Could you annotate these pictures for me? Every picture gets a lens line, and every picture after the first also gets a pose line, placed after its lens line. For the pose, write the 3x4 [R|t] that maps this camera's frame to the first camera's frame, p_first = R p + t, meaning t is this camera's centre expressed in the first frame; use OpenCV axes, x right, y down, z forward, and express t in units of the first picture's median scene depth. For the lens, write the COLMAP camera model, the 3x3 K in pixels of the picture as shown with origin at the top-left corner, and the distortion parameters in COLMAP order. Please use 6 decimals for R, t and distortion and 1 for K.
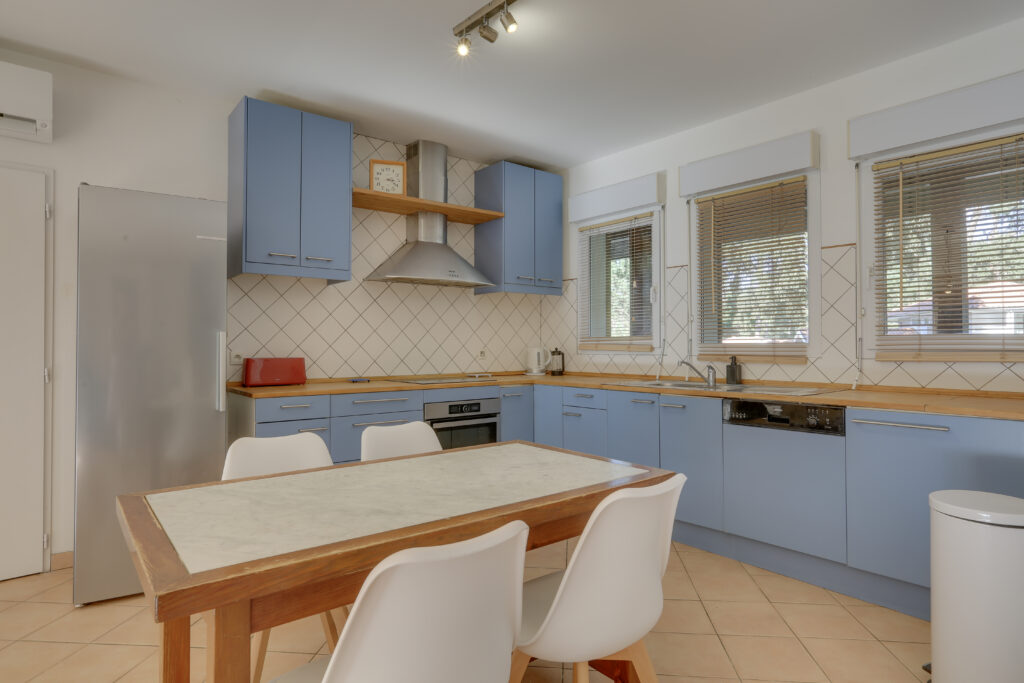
lens RADIAL K [[549.7, 0, 512.0], [0, 549.7, 341.5], [0, 0, 1]] dist [-0.000776, -0.000087]
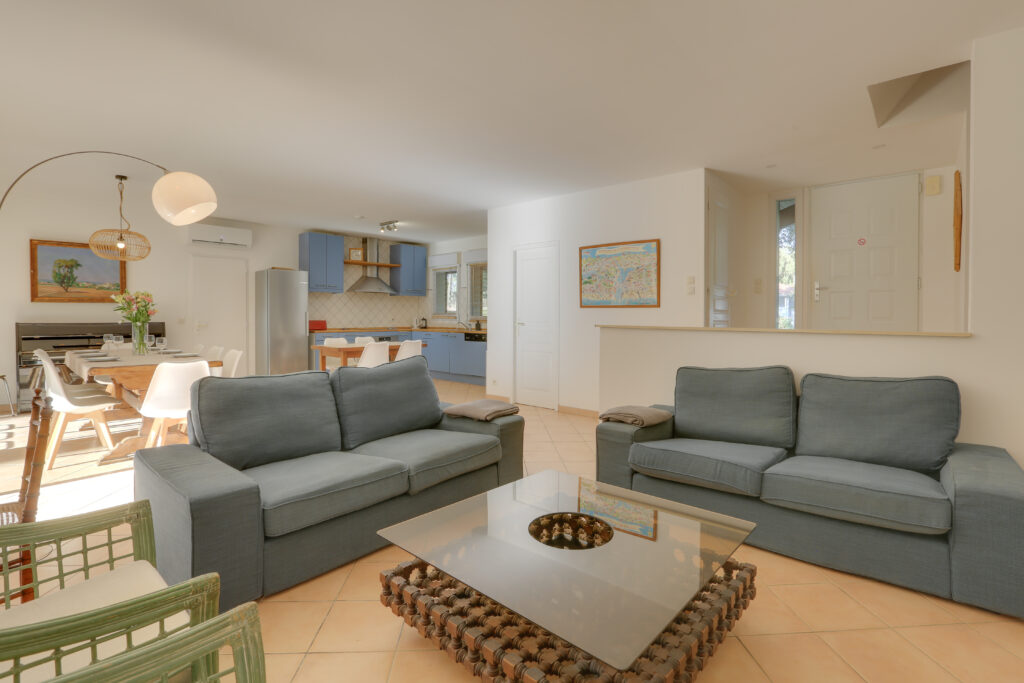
lens RADIAL K [[498.9, 0, 492.8], [0, 498.9, 327.8], [0, 0, 1]] dist [-0.001408, -0.000250]
pose [[0.995389, 0.000890, 0.095917, 0.194613], [-0.003953, 0.999488, 0.031745, -0.015928], [-0.095840, -0.031978, 0.994883, -1.411154]]
